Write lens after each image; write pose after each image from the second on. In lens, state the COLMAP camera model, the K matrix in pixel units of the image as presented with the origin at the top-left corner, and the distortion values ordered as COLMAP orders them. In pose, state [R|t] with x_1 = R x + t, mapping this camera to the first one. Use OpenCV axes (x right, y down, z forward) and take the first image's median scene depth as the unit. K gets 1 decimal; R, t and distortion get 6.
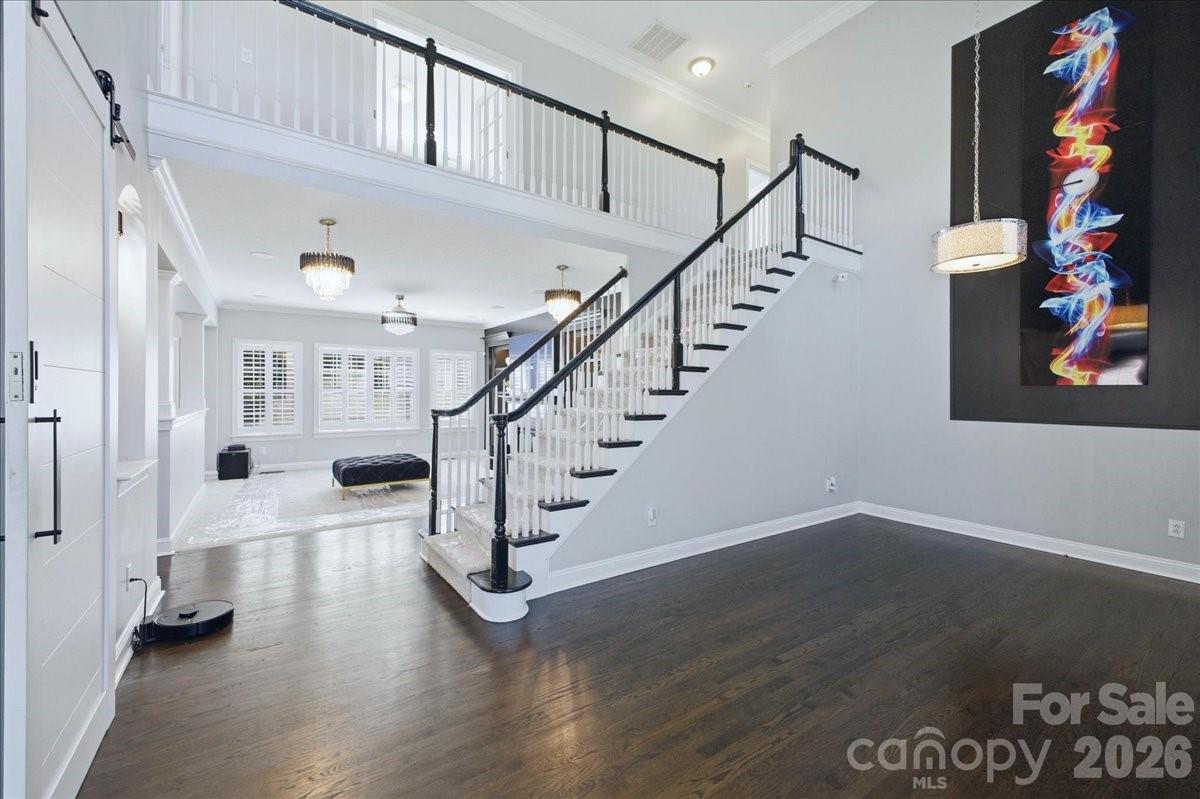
lens RADIAL K [[471.5, 0, 596.4], [0, 471.5, 397.2], [0, 0, 1]] dist [0.005447, -0.002300]
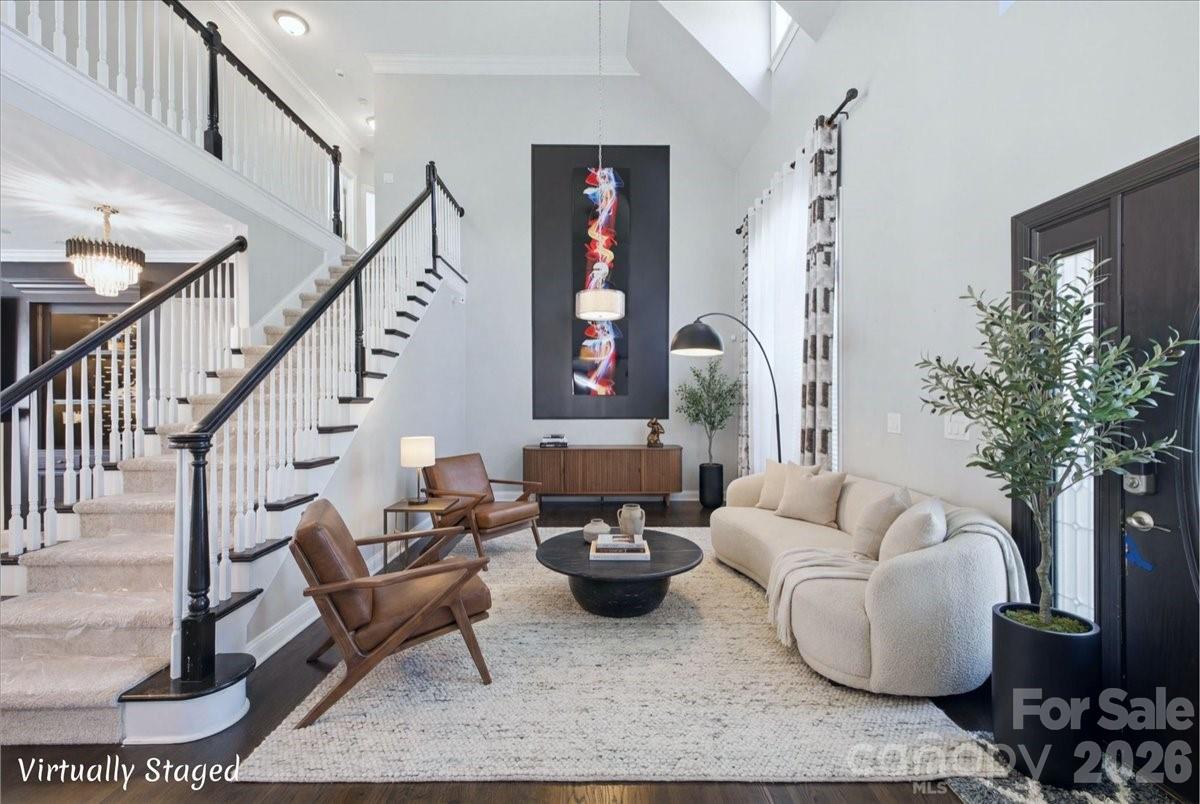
lens RADIAL K [[471.5, 0, 595.1], [0, 471.5, 401.5], [0, 0, 1]] dist [0.005447, -0.002300]
pose [[0.577020, 0.000983, 0.816729, -0.293291], [0.006944, 0.999957, -0.006109, 0.000725], [-0.816700, 0.009196, 0.576989, 0.097185]]
